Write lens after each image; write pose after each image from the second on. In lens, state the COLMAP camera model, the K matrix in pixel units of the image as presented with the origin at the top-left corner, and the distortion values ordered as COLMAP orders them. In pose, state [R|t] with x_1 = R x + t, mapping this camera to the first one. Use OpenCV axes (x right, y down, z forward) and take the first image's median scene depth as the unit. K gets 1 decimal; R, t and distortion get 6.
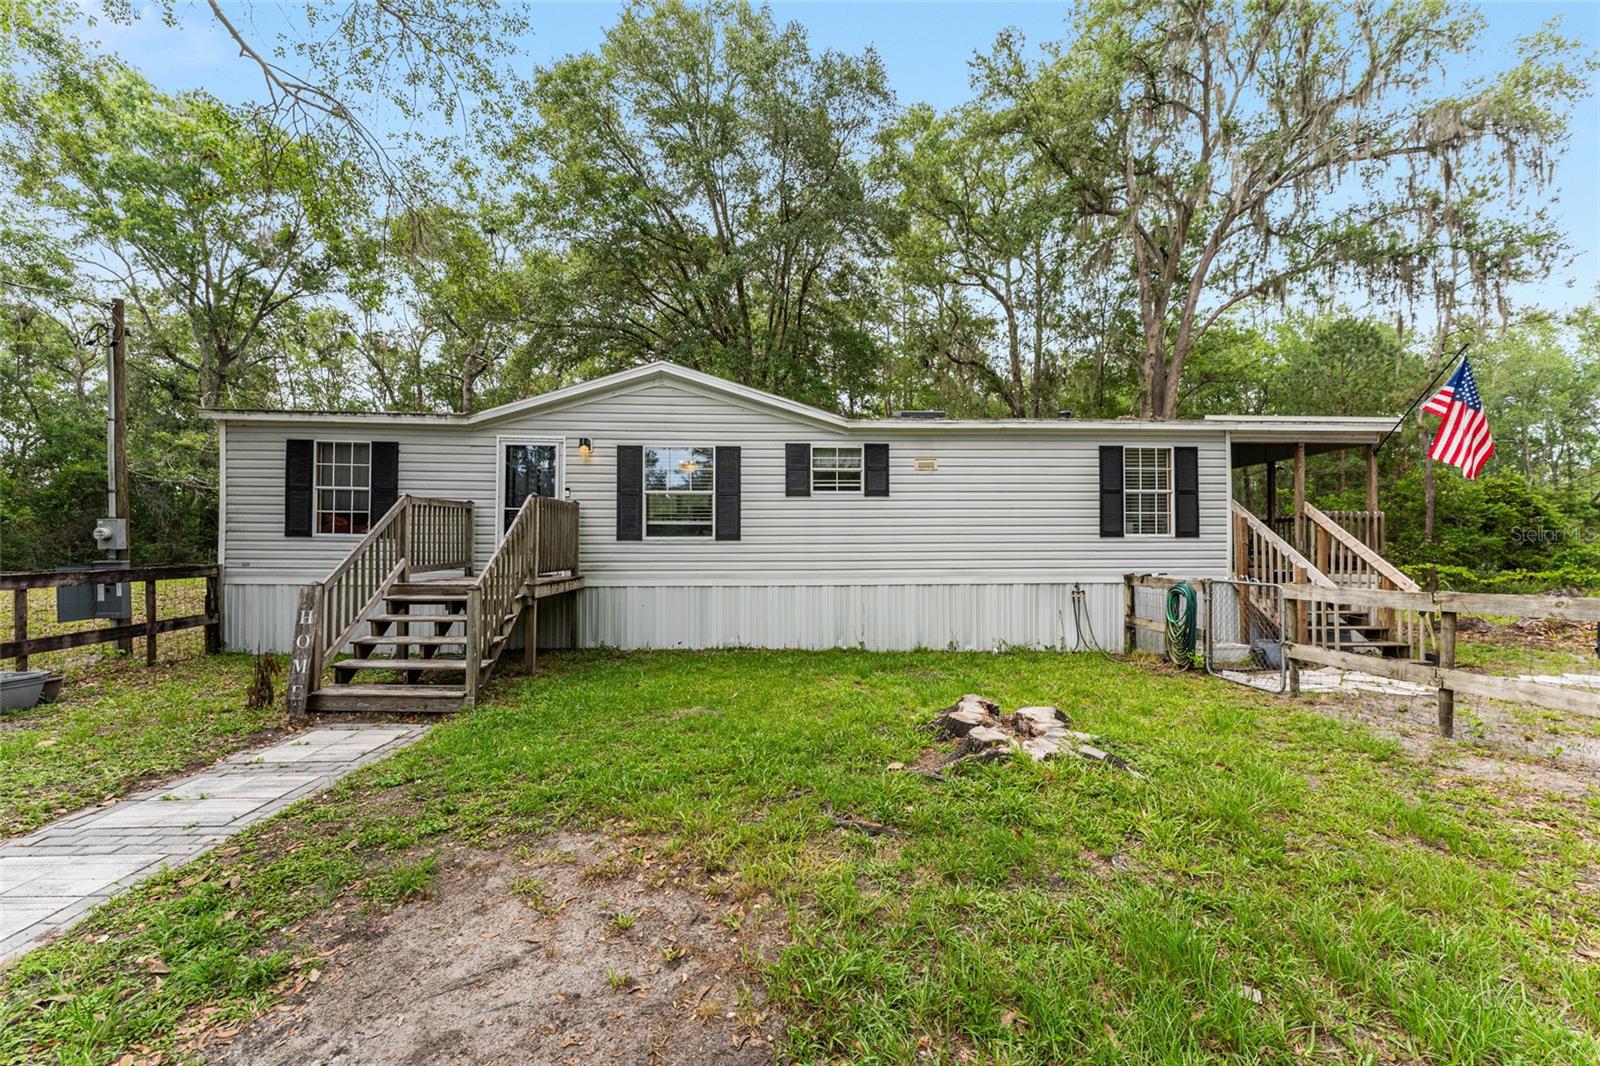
lens RADIAL K [[646.5, 0, 806.0], [0, 646.5, 544.2], [0, 0, 1]] dist [0.000172, -0.000348]
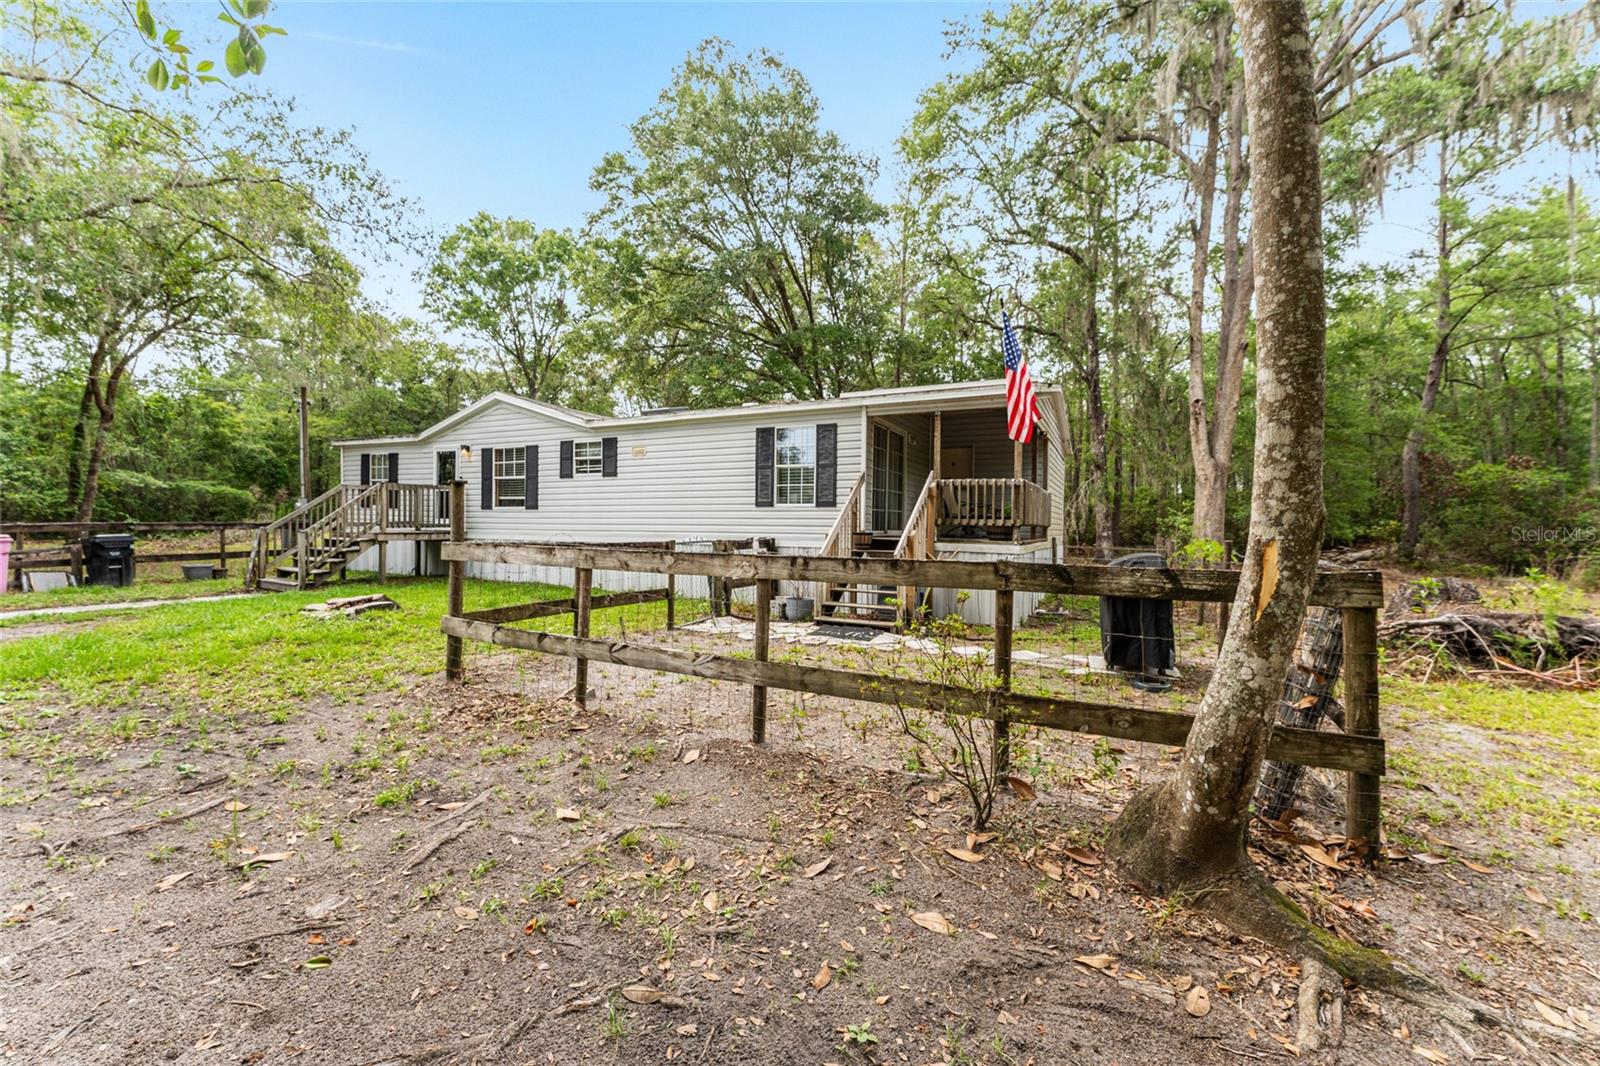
lens RADIAL K [[646.5, 0, 776.8], [0, 646.5, 540.3], [0, 0, 1]] dist [0.000172, -0.000348]
pose [[0.861981, 0.024279, -0.506359, 1.094419], [-0.009075, 0.999431, 0.032472, 0.011009], [0.506860, -0.023395, 0.861711, 0.014783]]
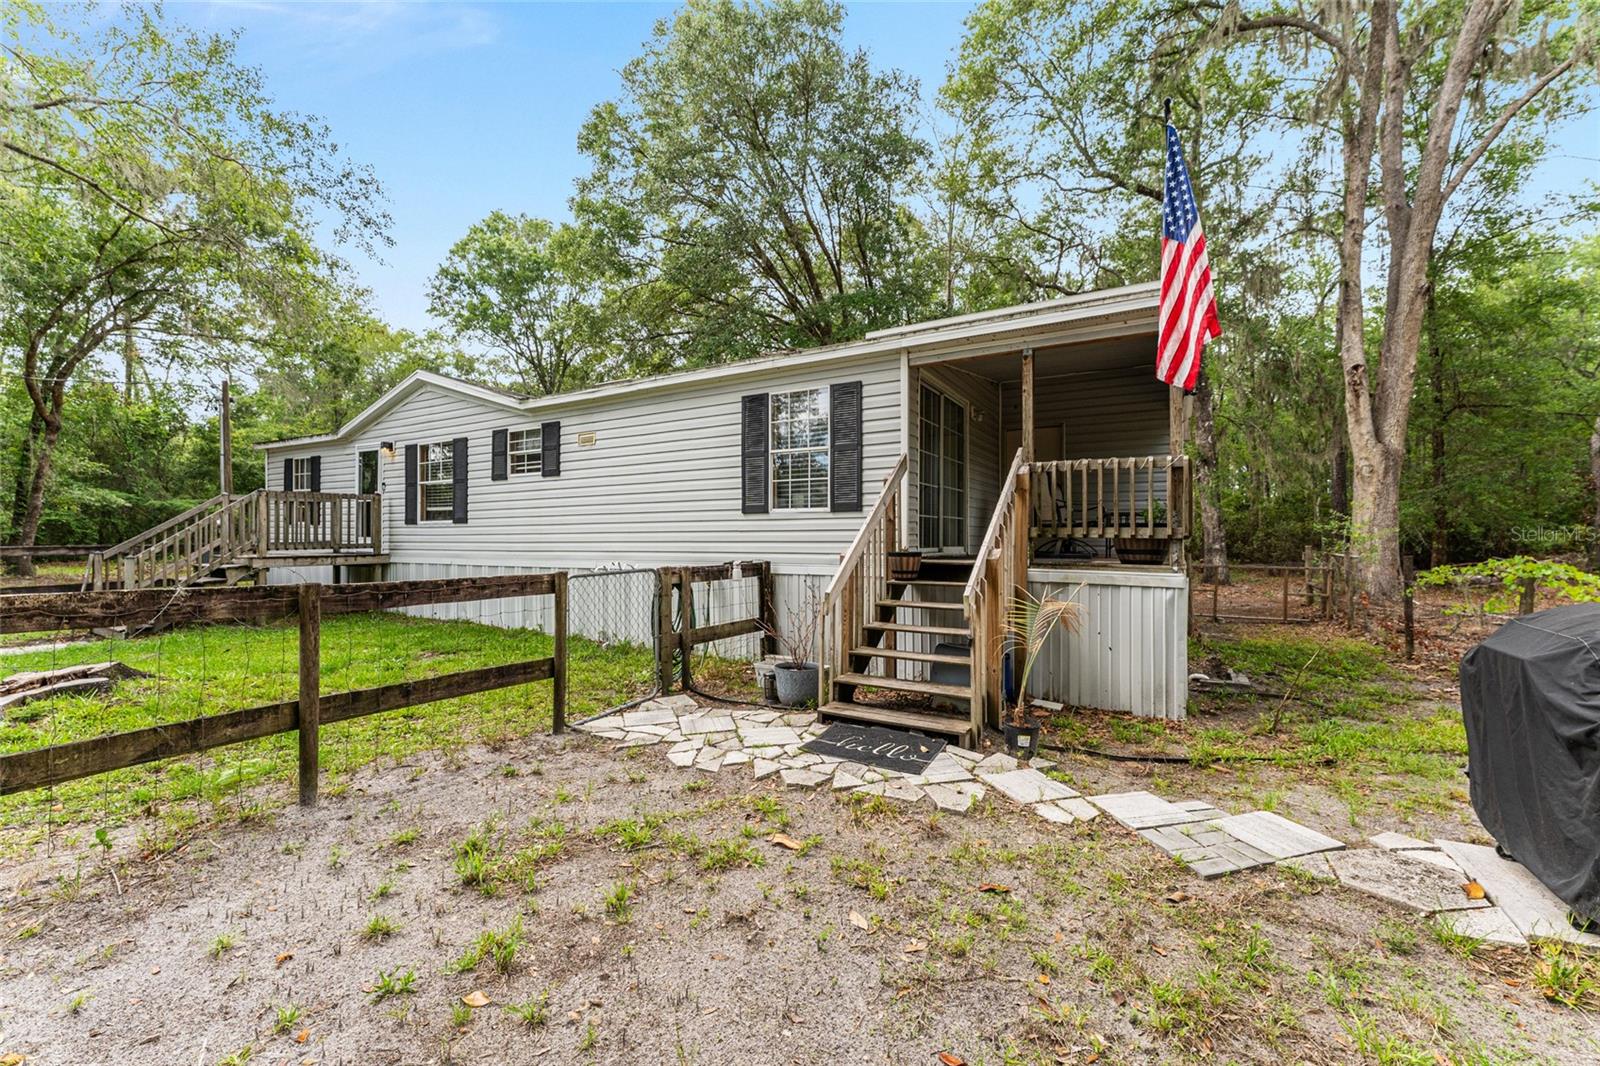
lens RADIAL K [[646.5, 0, 780.0], [0, 646.5, 537.3], [0, 0, 1]] dist [0.000172, -0.000348]
pose [[0.828296, 0.001060, -0.560289, 0.940596], [0.003505, 0.999969, 0.007073, 0.011609], [0.560279, -0.007822, 0.828267, 0.387854]]
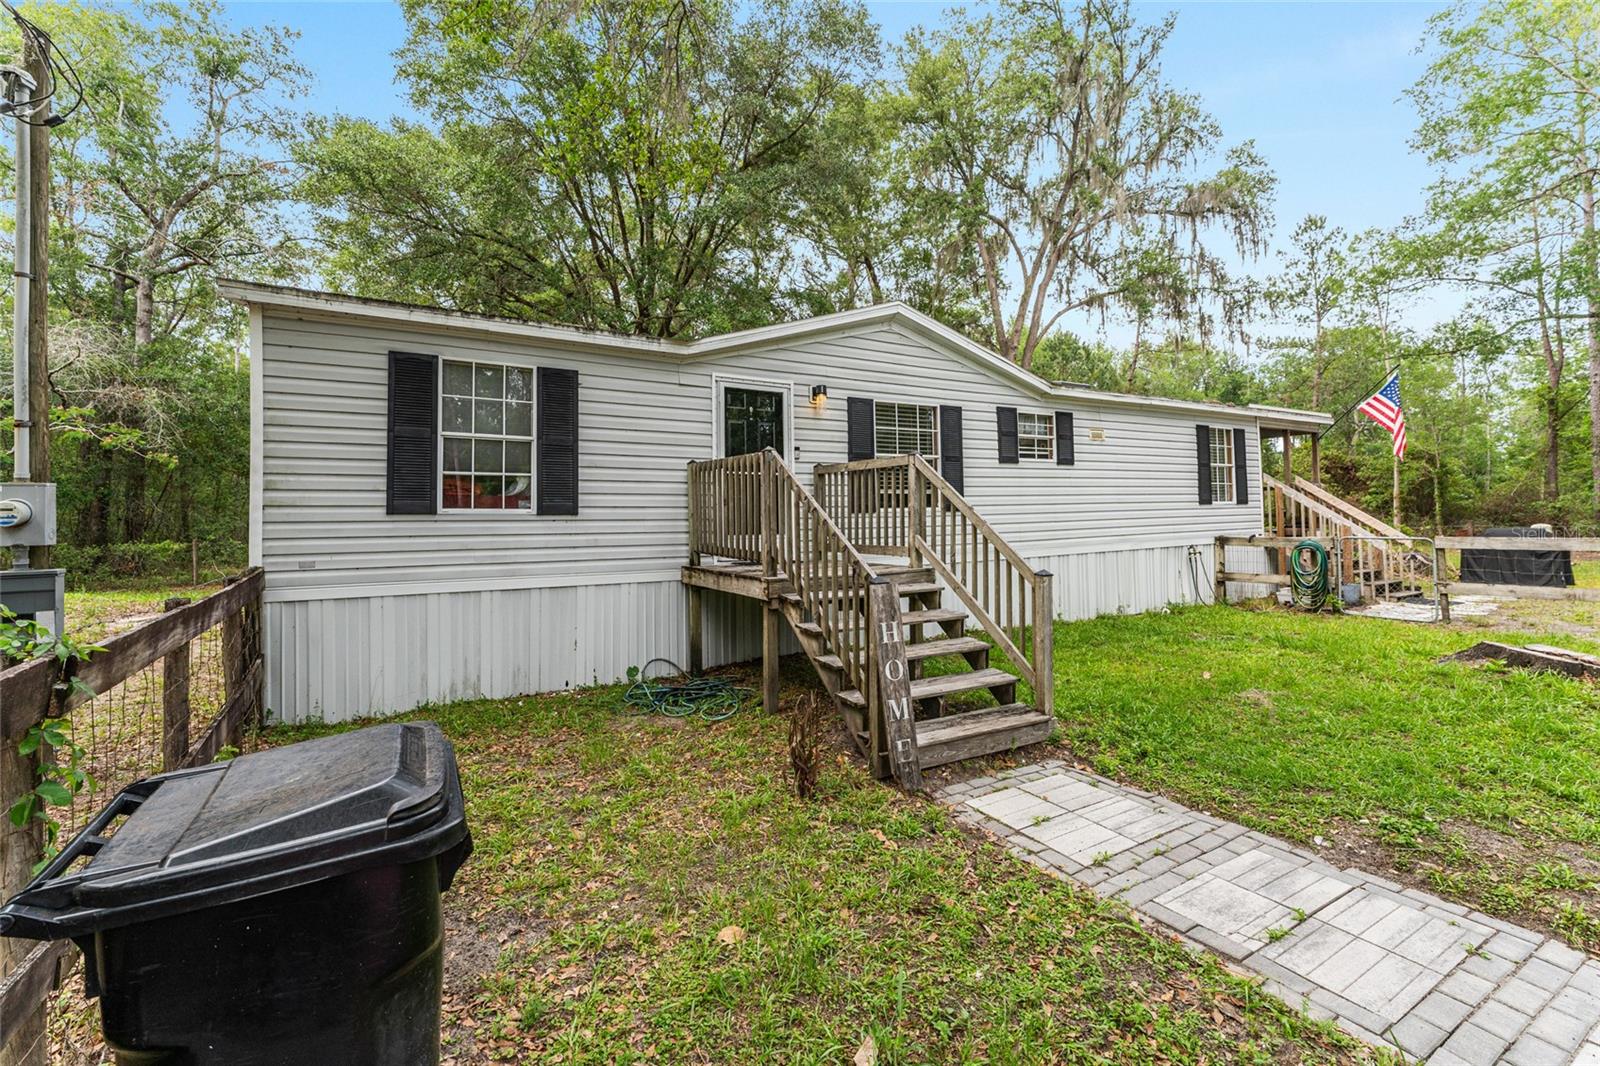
lens RADIAL K [[646.5, 0, 806.8], [0, 646.5, 529.5], [0, 0, 1]] dist [0.000172, -0.000348]
pose [[0.894229, -0.026439, 0.446829, -0.698903], [0.018136, 0.999574, 0.022851, -0.004392], [-0.447243, -0.012331, 0.894327, 0.282891]]
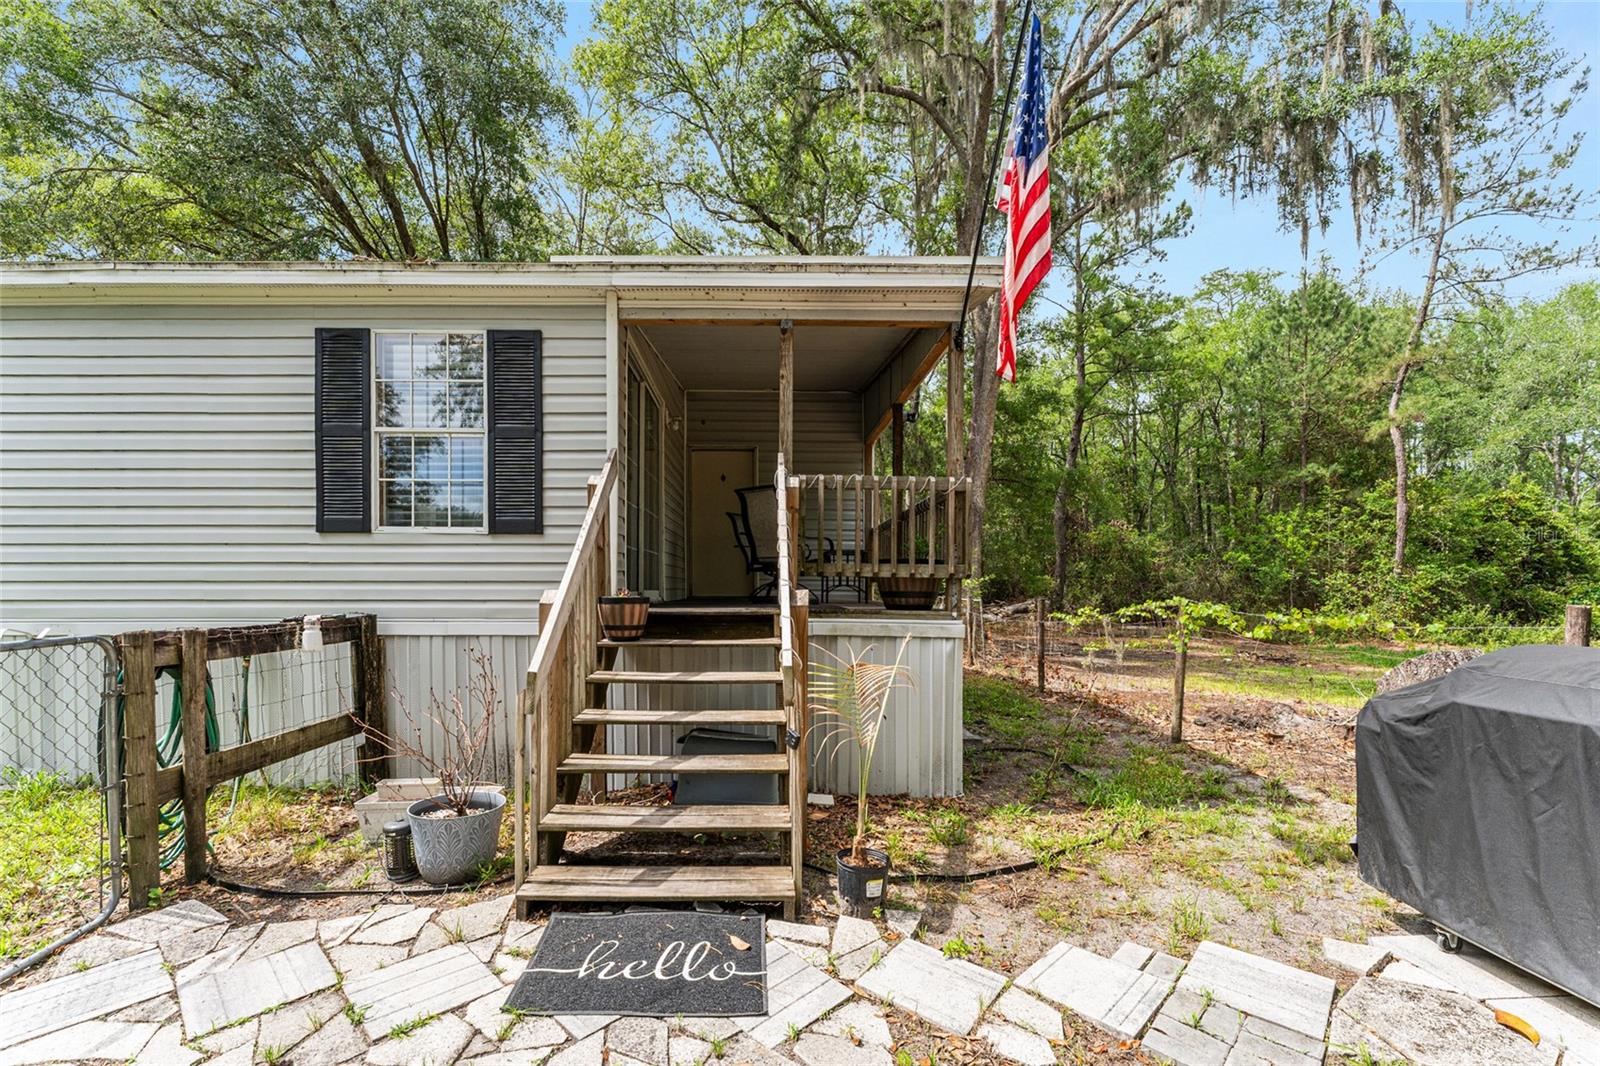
lens RADIAL K [[685.2, 0, 762.8], [0, 685.2, 594.7], [0, 0, 1]] dist [-0.001665, -0.000875]
pose [[0.999099, 0.005795, -0.042043, 0.794505], [-0.004825, 0.999721, 0.023138, 0.018957], [0.042165, -0.022915, 0.998848, 0.546623]]
